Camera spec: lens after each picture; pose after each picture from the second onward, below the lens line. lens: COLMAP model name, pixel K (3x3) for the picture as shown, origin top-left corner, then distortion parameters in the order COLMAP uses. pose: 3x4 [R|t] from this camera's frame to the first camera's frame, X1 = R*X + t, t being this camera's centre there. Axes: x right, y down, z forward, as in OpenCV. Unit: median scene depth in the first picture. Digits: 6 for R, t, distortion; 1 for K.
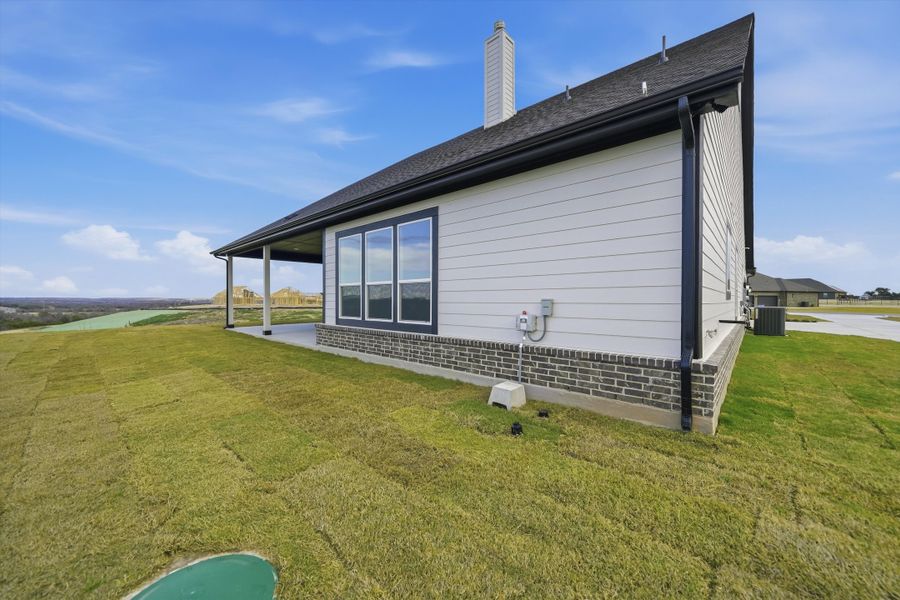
lens RADIAL K [[340.6, 0, 448.5], [0, 340.6, 304.1], [0, 0, 1]] dist [-0.016853, 0.002370]
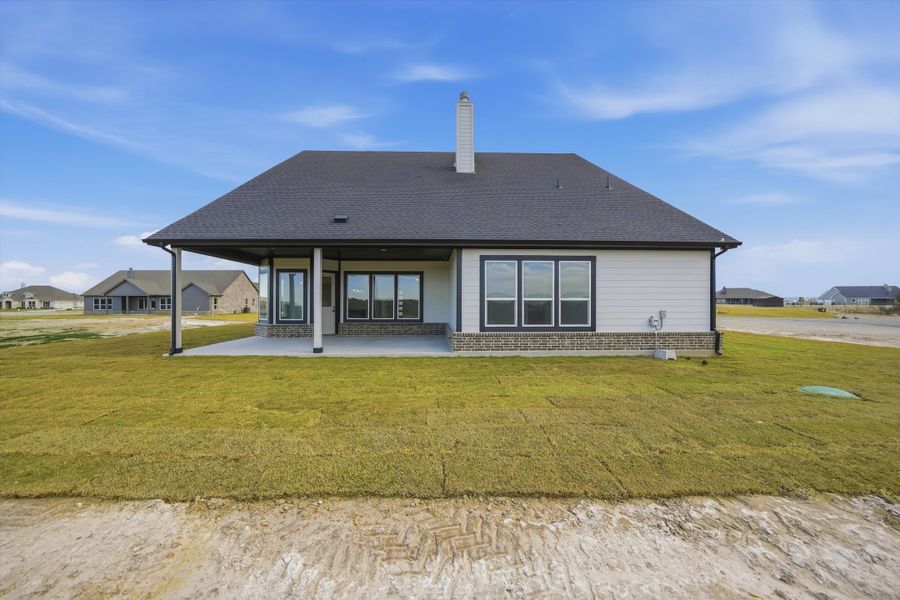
lens RADIAL K [[340.6, 0, 451.5], [0, 340.6, 297.5], [0, 0, 1]] dist [-0.016853, 0.002370]
pose [[0.724069, -0.009628, 0.689661, -1.699881], [0.010906, 0.999937, 0.002509, -0.091338], [-0.689642, 0.005704, 0.724128, 0.269601]]
